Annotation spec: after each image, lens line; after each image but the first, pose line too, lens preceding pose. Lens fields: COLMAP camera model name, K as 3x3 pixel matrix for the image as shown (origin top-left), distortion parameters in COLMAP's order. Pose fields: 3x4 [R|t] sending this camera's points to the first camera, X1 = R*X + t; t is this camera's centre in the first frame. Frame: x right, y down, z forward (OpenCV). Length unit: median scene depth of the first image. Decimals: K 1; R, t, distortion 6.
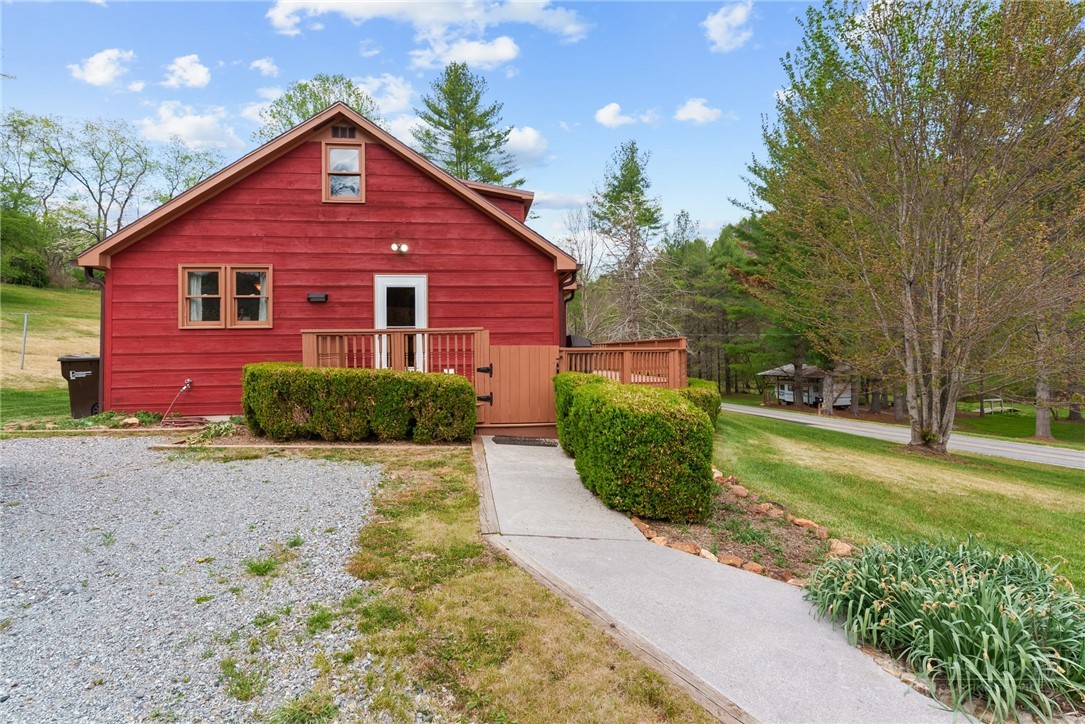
lens RADIAL K [[523.5, 0, 544.2], [0, 523.5, 353.1], [0, 0, 1]] dist [0.004377, -0.000786]
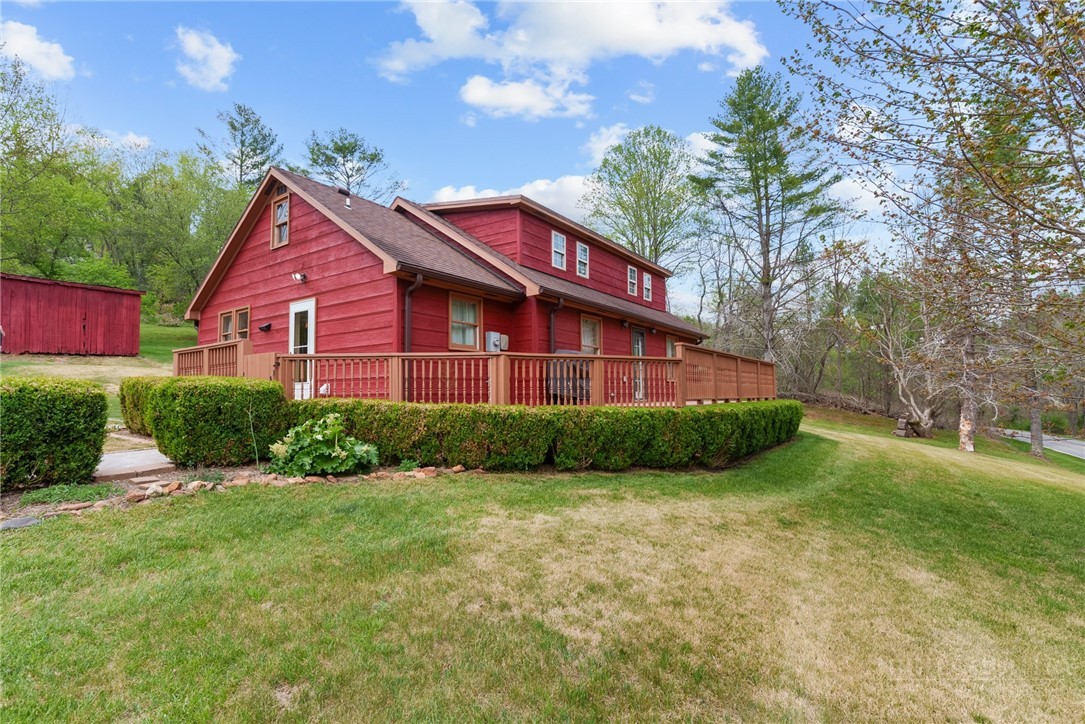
lens RADIAL K [[523.5, 0, 542.9], [0, 523.5, 370.0], [0, 0, 1]] dist [0.004377, -0.000786]
pose [[0.740660, -0.034848, -0.670976, 0.167377], [0.005759, 0.998947, -0.045525, 0.010392], [0.671855, 0.029855, 0.740081, 0.100995]]
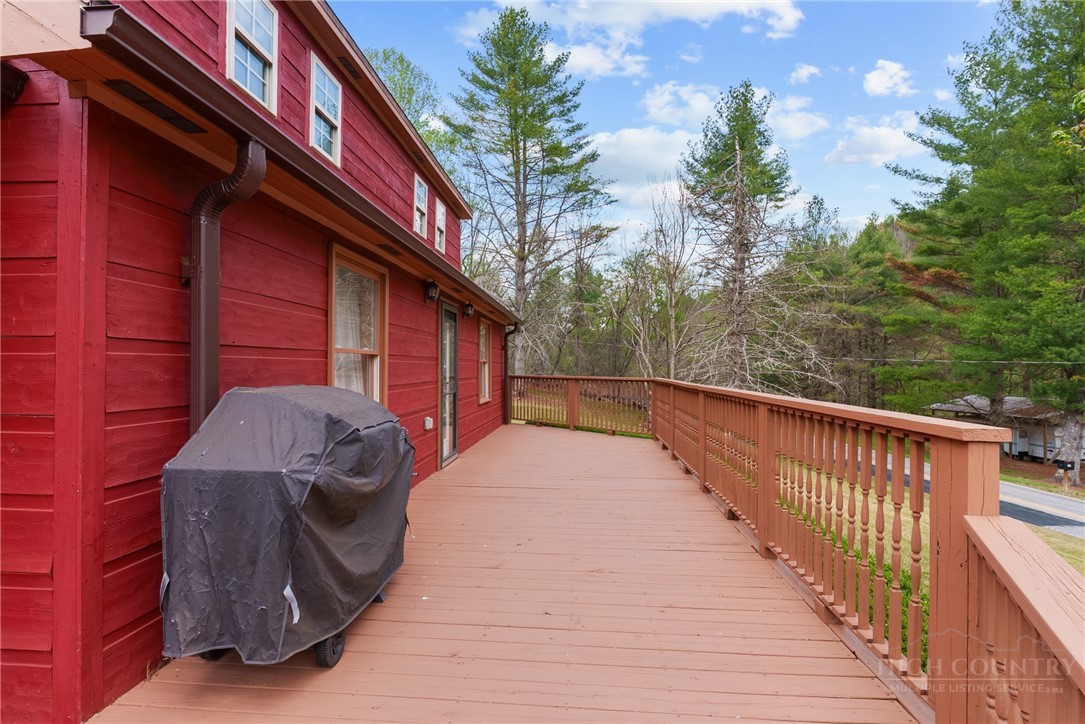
lens RADIAL K [[523.5, 0, 538.5], [0, 523.5, 367.8], [0, 0, 1]] dist [0.004377, -0.000786]
pose [[0.976730, 0.017836, -0.213731, 0.051853], [-0.017624, 0.999840, 0.002896, -0.012494], [0.213749, 0.000939, 0.976888, 0.239452]]
